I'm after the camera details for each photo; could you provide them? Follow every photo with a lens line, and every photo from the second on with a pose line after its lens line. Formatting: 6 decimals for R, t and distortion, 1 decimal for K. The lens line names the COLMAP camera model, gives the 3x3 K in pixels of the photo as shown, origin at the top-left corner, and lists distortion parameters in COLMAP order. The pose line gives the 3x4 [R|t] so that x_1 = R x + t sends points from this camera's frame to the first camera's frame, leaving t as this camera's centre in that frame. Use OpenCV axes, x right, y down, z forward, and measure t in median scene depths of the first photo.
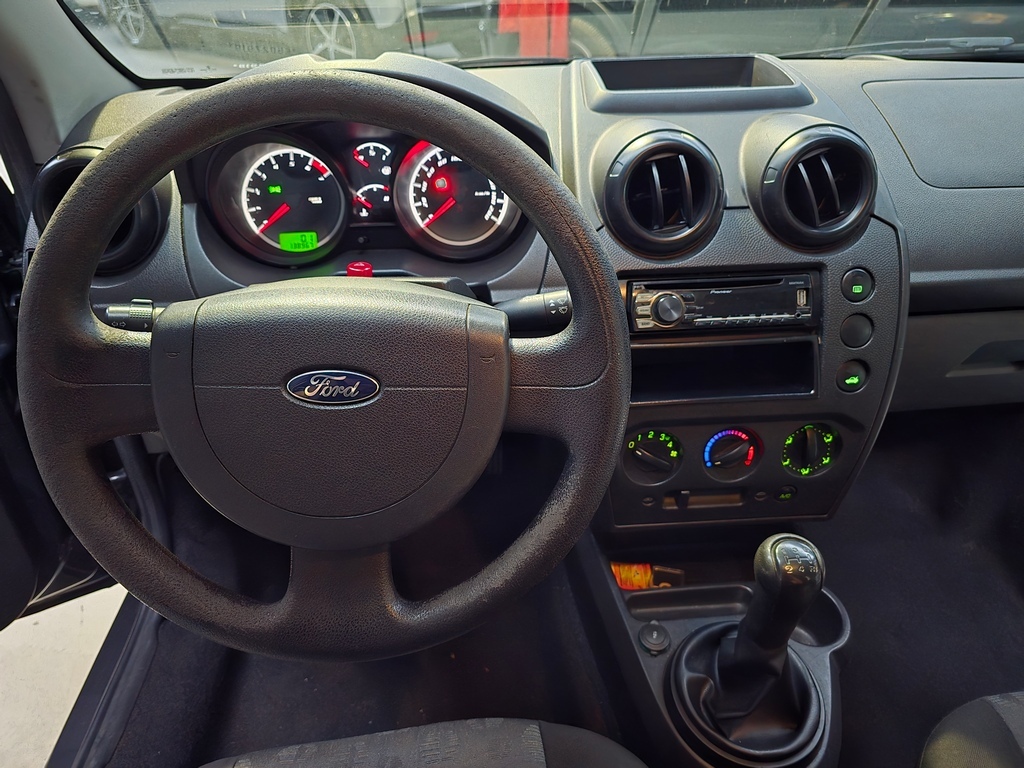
lens RADIAL K [[679.2, 0, 512.0], [0, 679.2, 384.0], [0, 0, 1]] dist [0.069317, -0.002236]
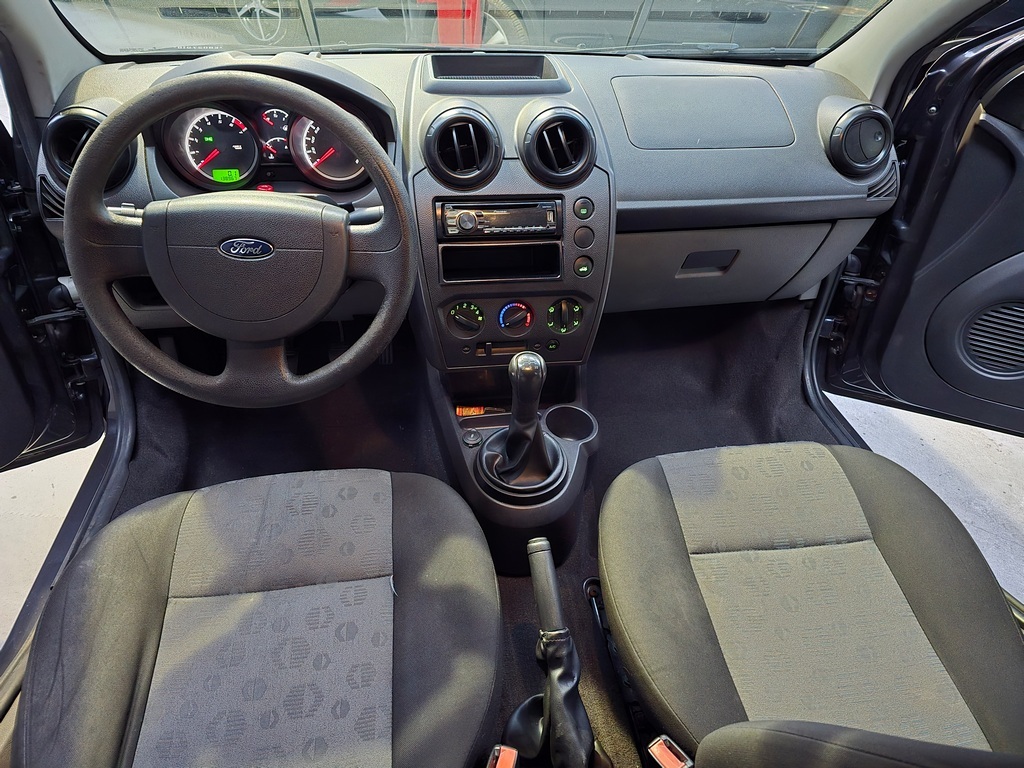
lens RADIAL K [[685.5, 0, 512.0], [0, 685.5, 384.0], [0, 0, 1]] dist [0.131020, -0.074176]
pose [[0.997432, -0.010683, 0.070817, 0.204191], [0.007531, 0.998975, 0.044626, 0.190976], [-0.071221, -0.043978, 0.996491, -0.620169]]
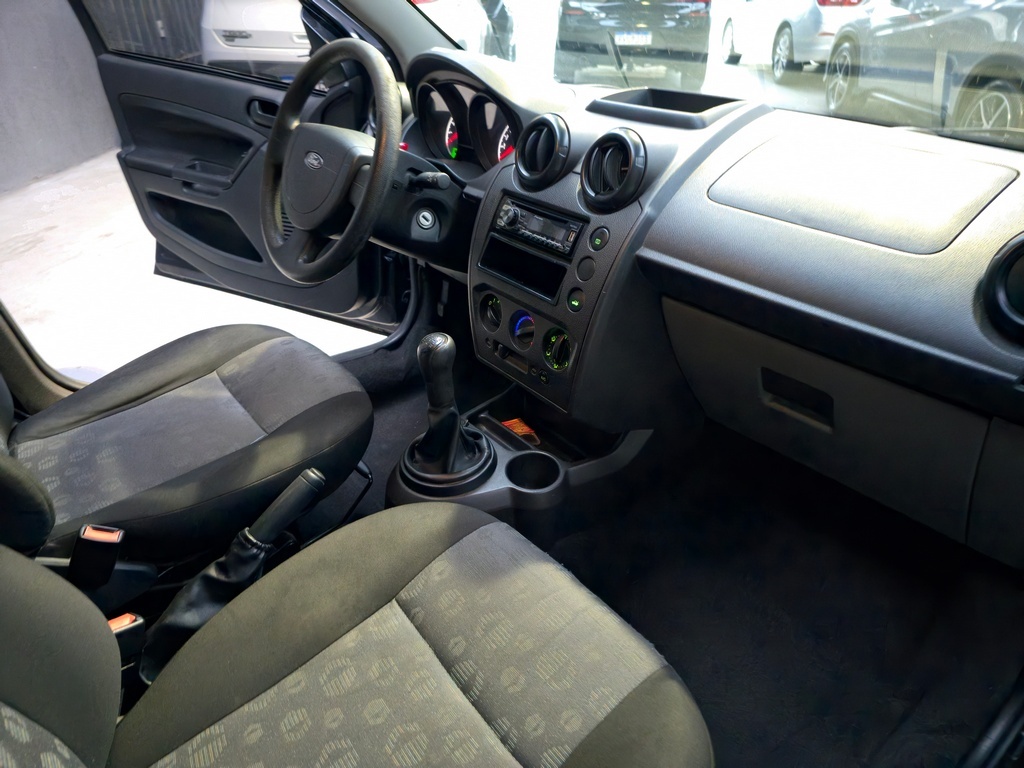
lens RADIAL K [[685.5, 0, 512.0], [0, 685.5, 384.0], [0, 0, 1]] dist [0.131020, -0.074176]
pose [[0.529438, 0.414216, -0.740351, 1.553575], [-0.484422, 0.864041, 0.137000, 0.008521], [0.696441, 0.286110, 0.658112, 0.010959]]
